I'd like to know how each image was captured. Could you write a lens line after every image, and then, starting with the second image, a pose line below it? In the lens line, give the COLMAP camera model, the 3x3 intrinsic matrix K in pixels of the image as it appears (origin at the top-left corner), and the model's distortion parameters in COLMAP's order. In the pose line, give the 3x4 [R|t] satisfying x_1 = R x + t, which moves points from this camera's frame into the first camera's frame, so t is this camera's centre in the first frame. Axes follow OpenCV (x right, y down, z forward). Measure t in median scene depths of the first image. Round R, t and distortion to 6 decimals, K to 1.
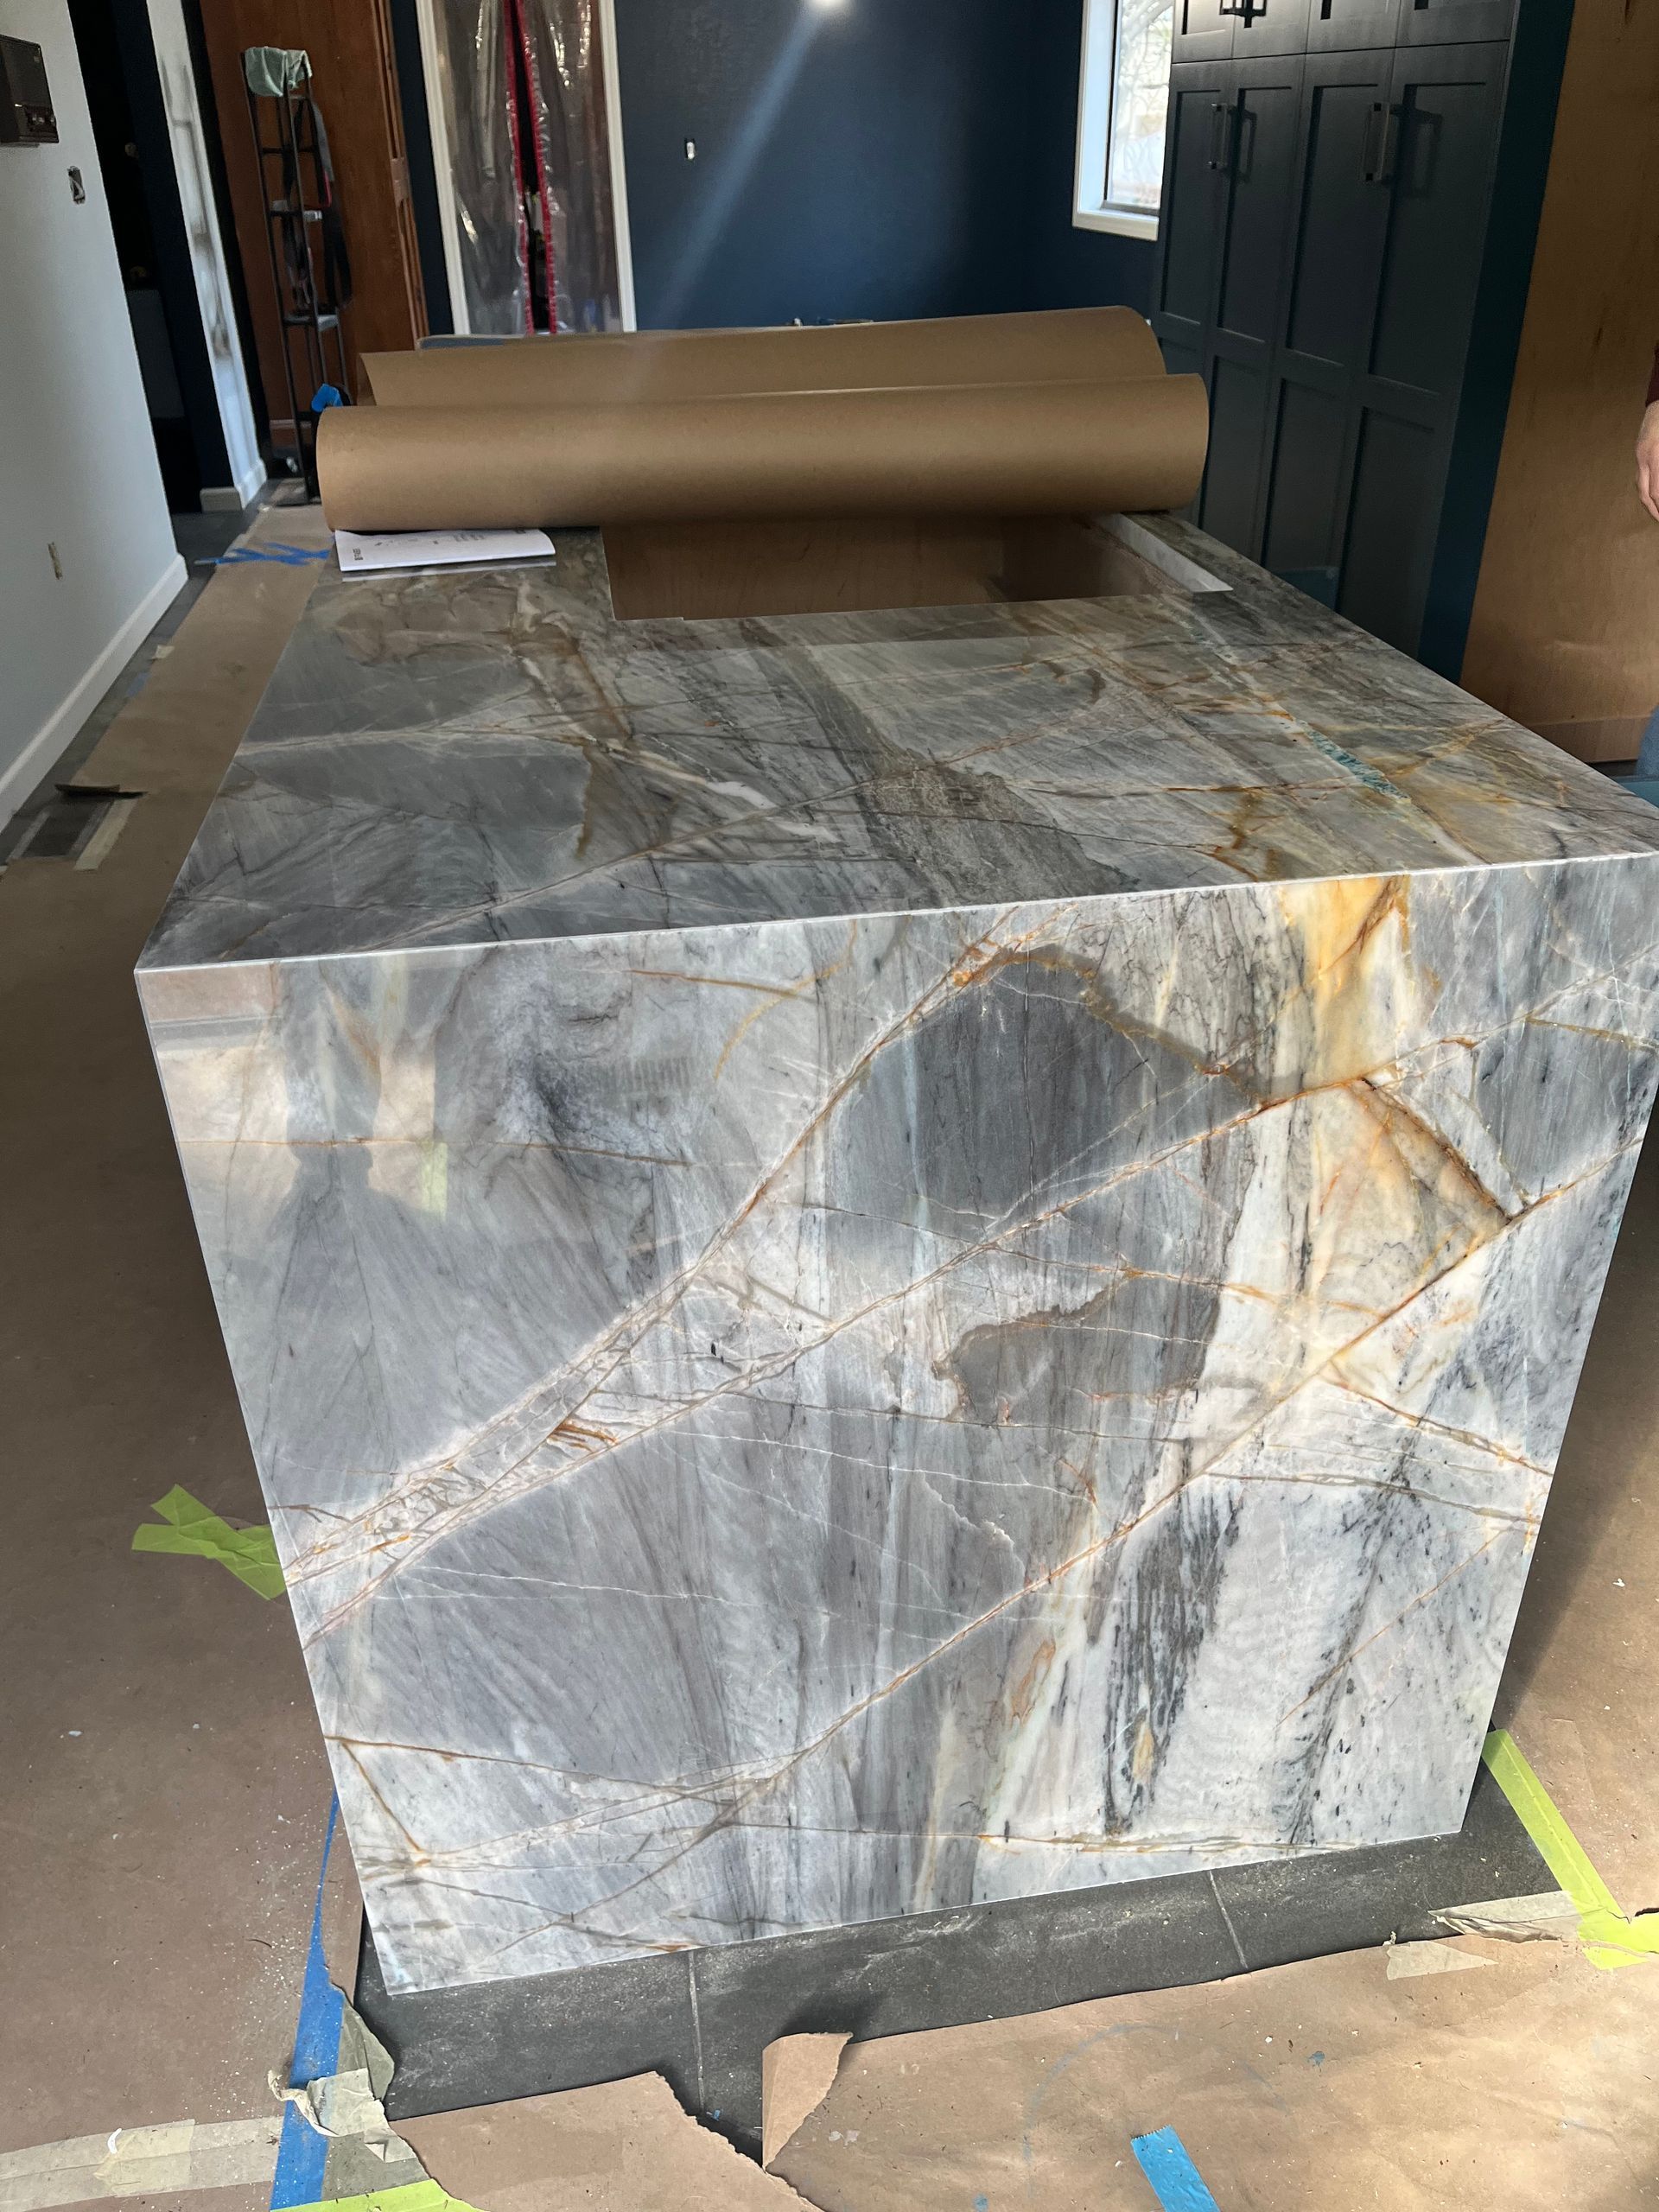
lens RADIAL K [[1662.3, 0, 829.5], [0, 1662.3, 1106.0], [0, 0, 1]] dist [0.059532, -0.092673]
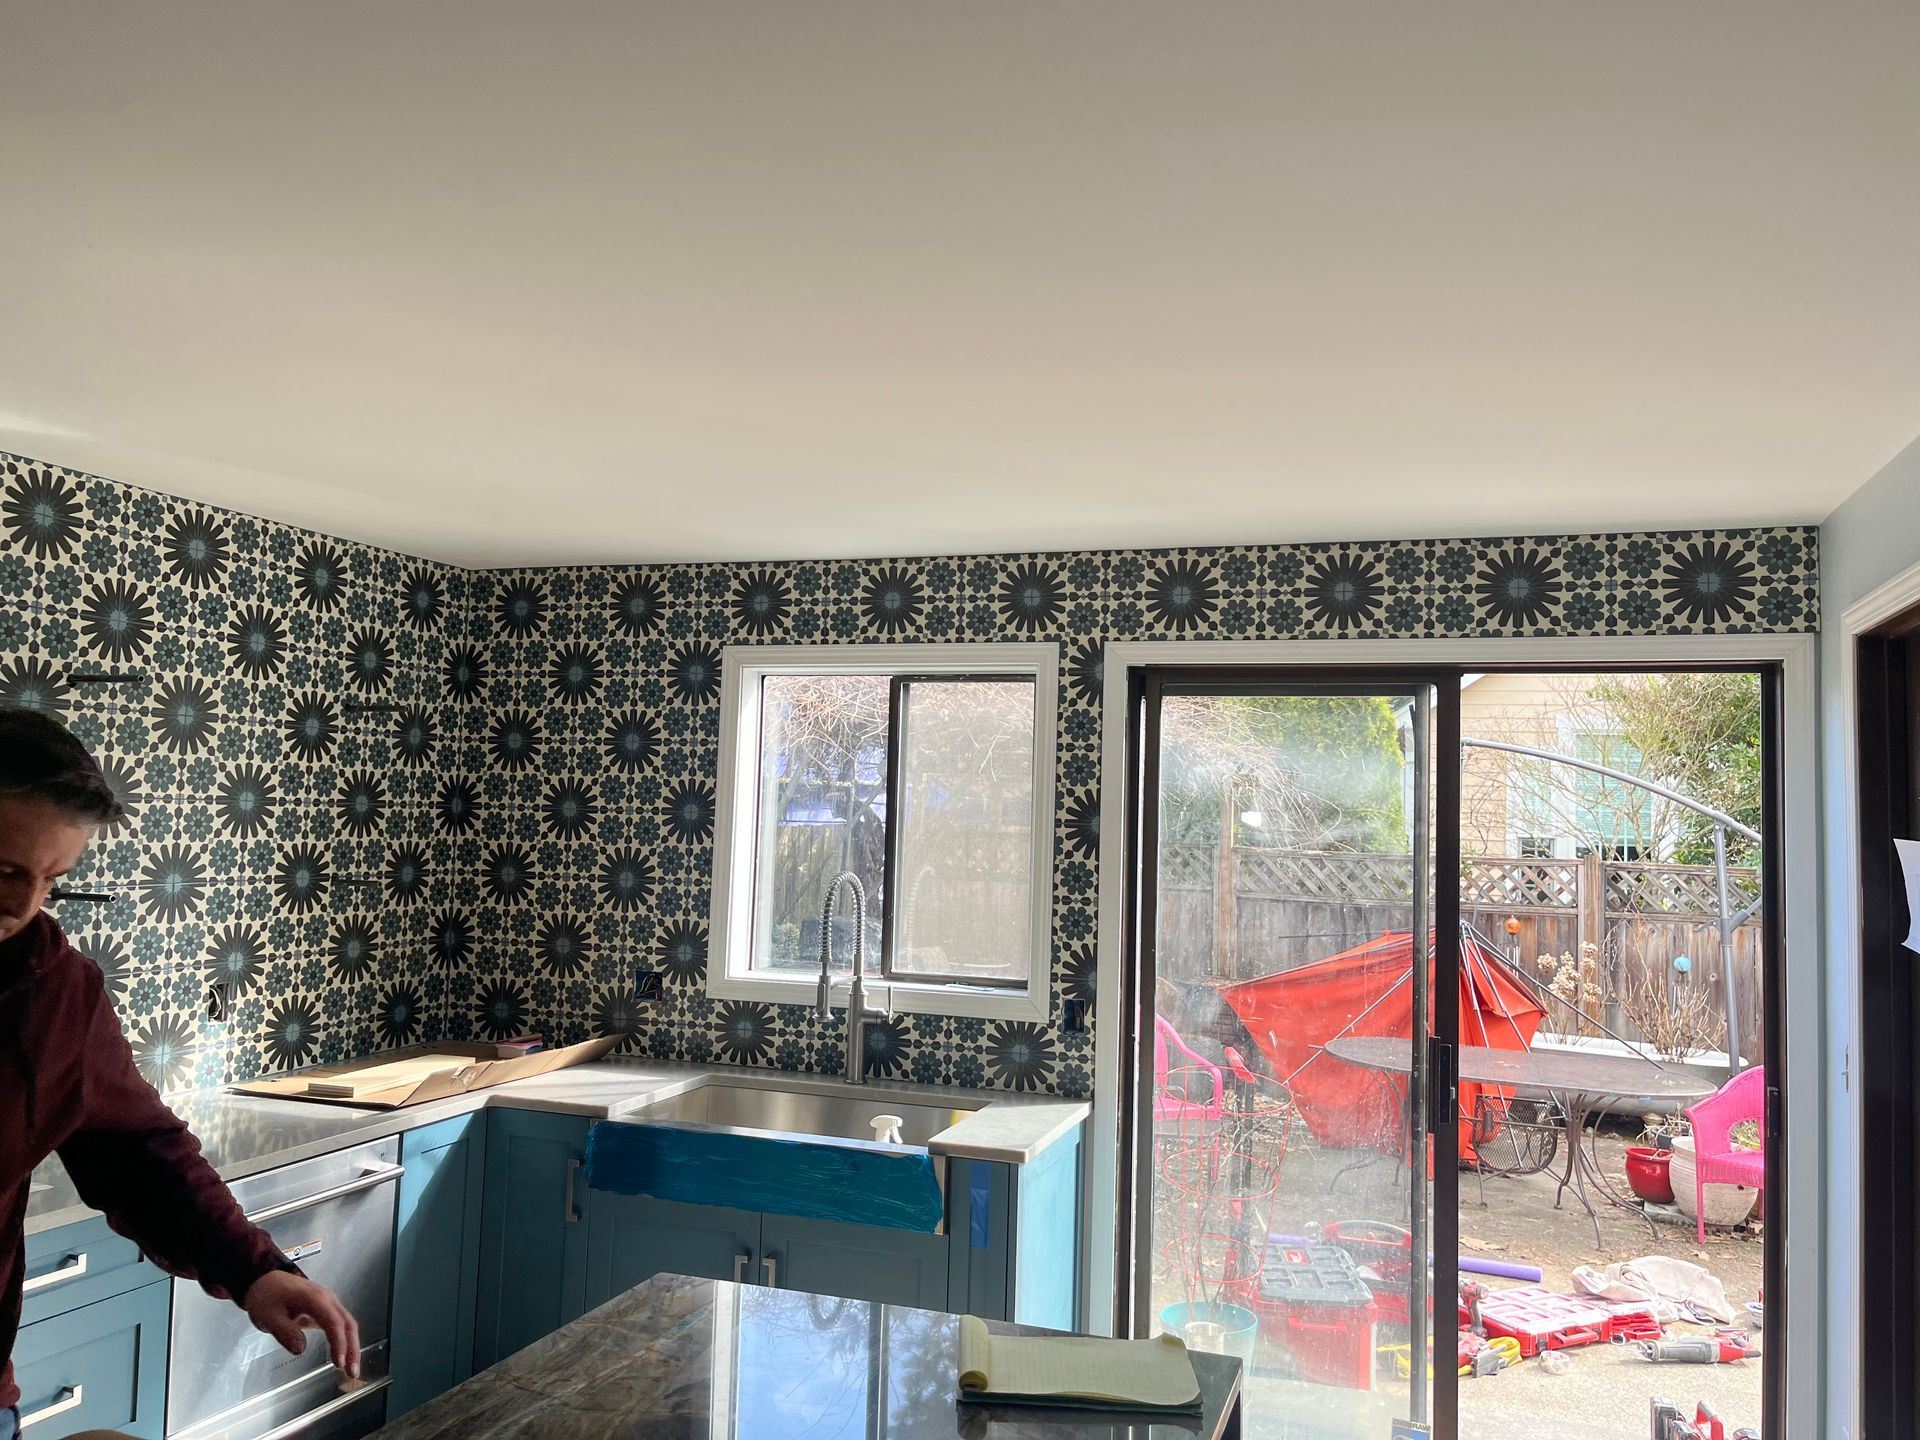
lens RADIAL K [[1442.9, 0, 961.1], [0, 1442.9, 711.5], [0, 0, 1]] dist [0.059532, -0.092673]
pose [[-0.888056, 0.019921, 0.459303, -0.765127], [0.219113, 0.896630, 0.384764, -1.364184], [-0.404160, 0.442332, -0.800623, 1.775246]]
